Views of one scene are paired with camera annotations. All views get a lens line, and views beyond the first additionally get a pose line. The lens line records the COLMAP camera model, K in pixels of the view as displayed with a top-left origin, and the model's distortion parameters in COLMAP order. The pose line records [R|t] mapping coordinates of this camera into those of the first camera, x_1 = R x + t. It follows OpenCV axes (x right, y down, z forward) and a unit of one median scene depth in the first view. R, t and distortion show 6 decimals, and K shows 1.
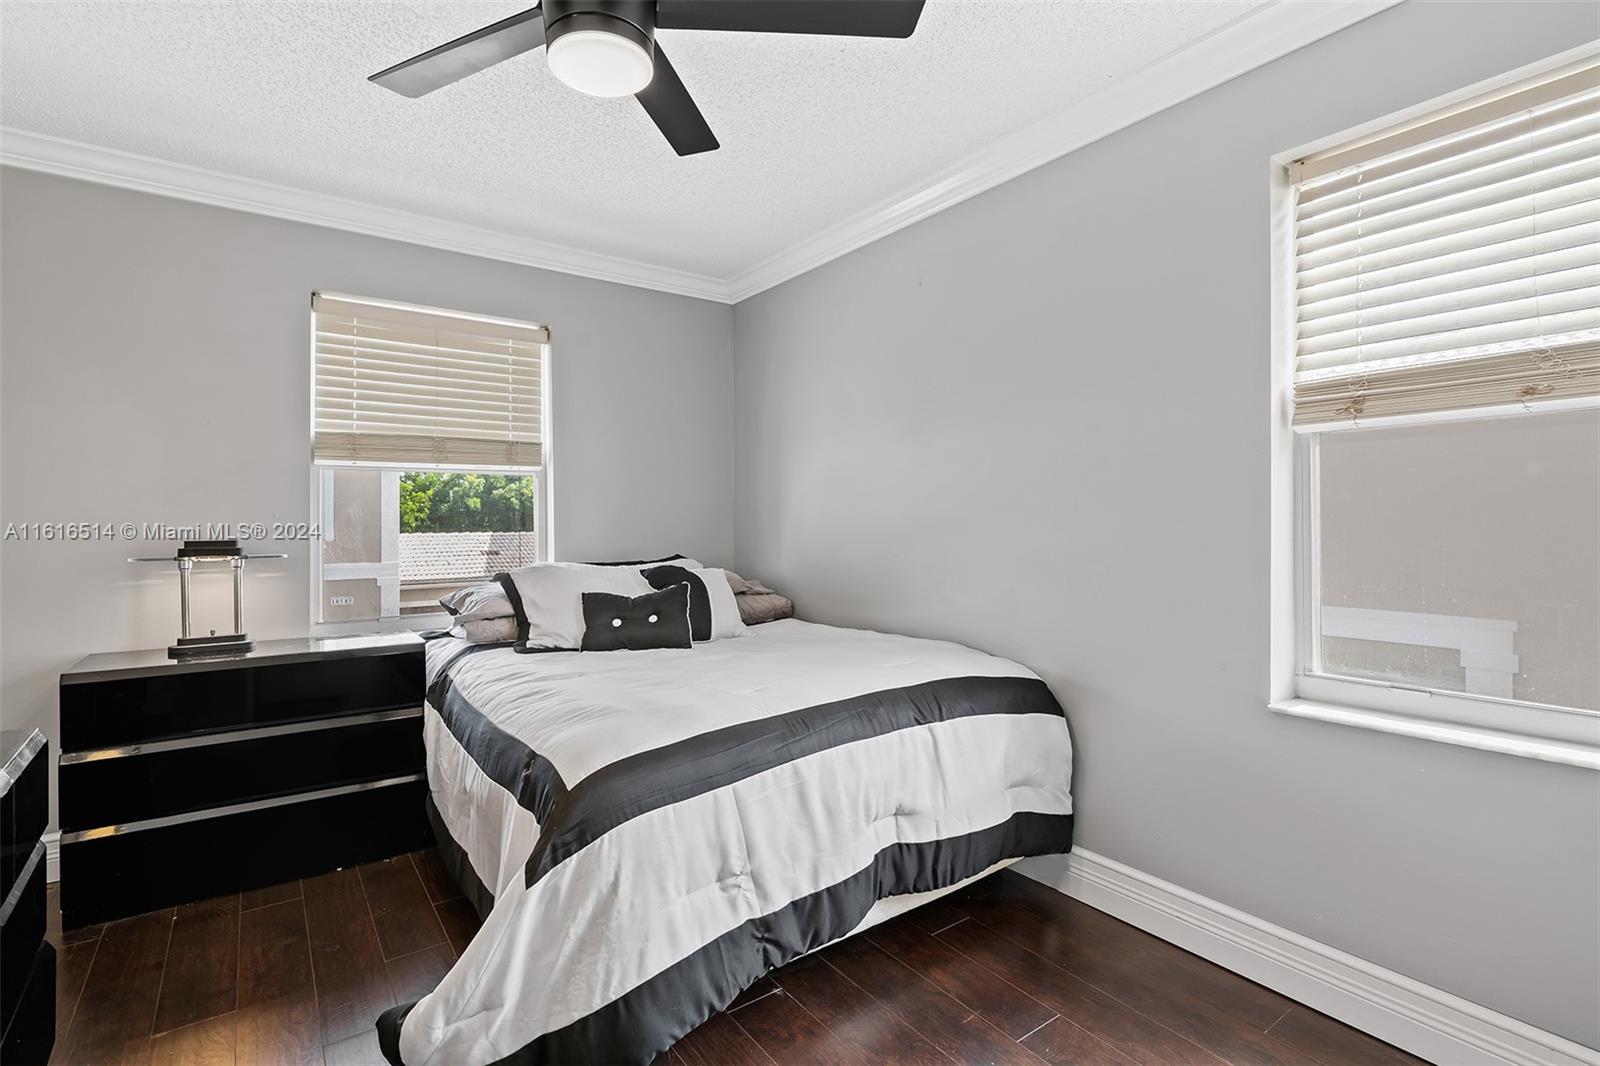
lens RADIAL K [[746.7, 0, 802.2], [0, 746.7, 525.4], [0, 0, 1]] dist [0.015234, -0.000009]
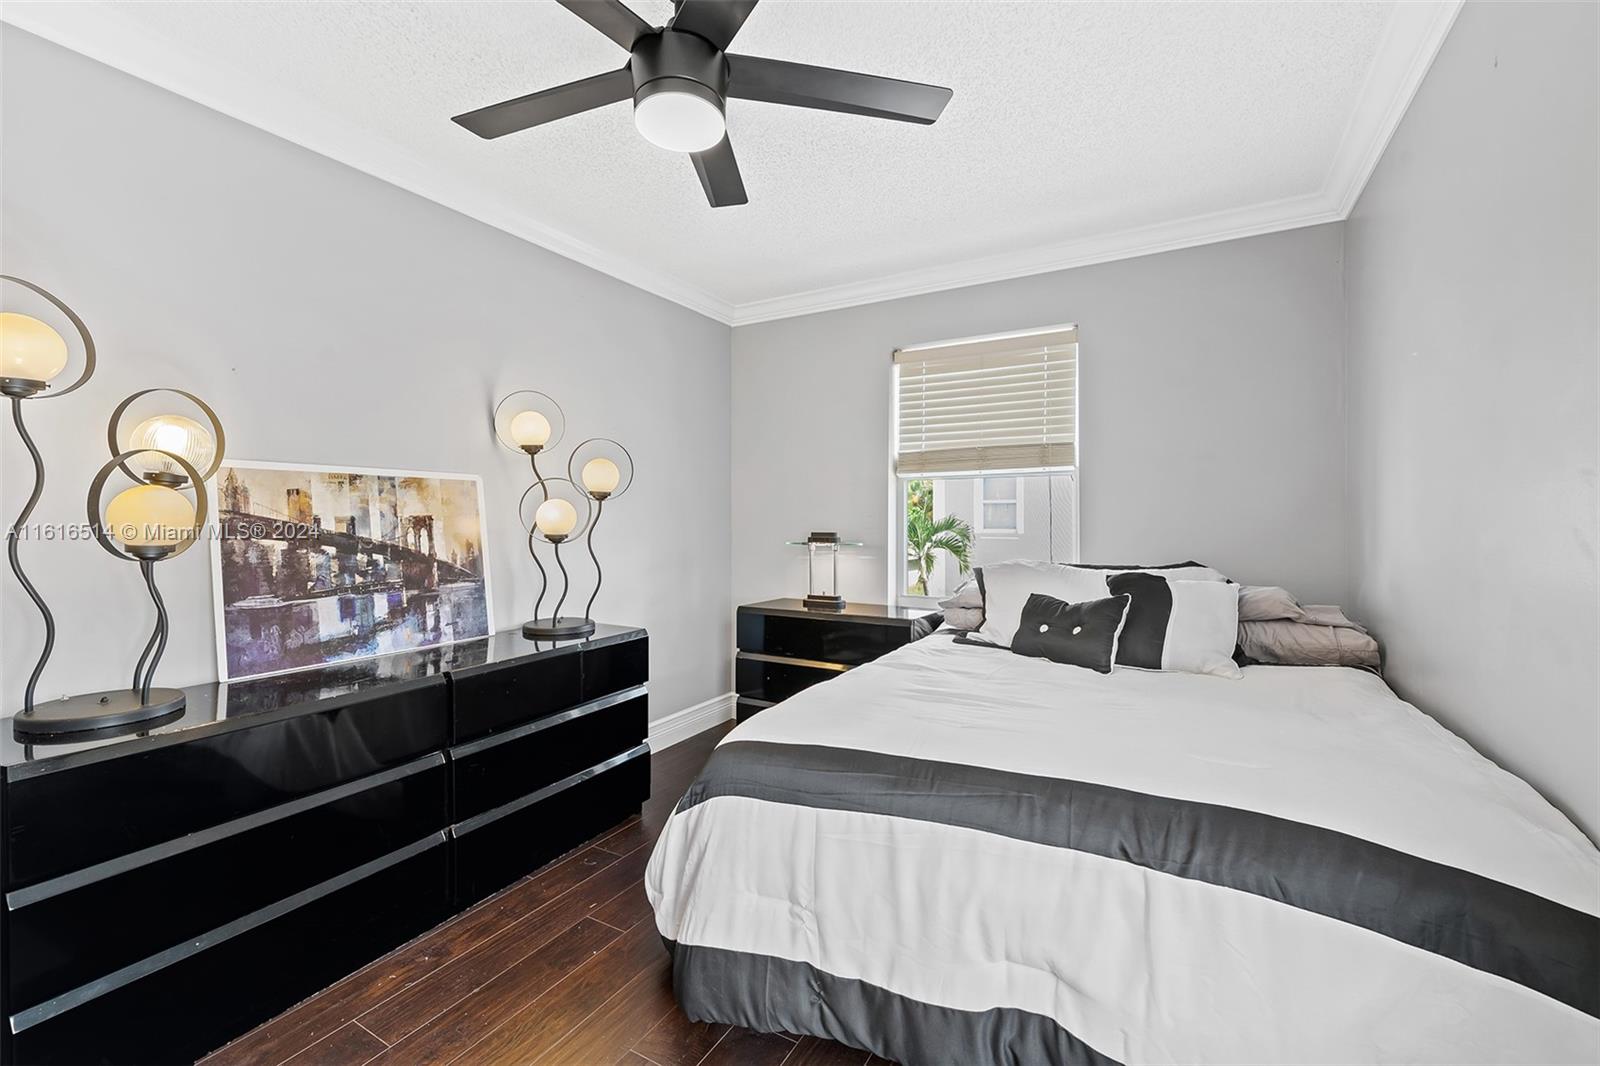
lens RADIAL K [[649.6, 0, 801.5], [0, 649.6, 531.6], [0, 0, 1]] dist [-0.000404, -0.000618]
pose [[0.429374, 0.018161, -0.902944, 0.505787], [-0.009172, 0.999834, 0.015748, -0.002251], [0.903080, 0.001520, 0.429469, 0.538255]]
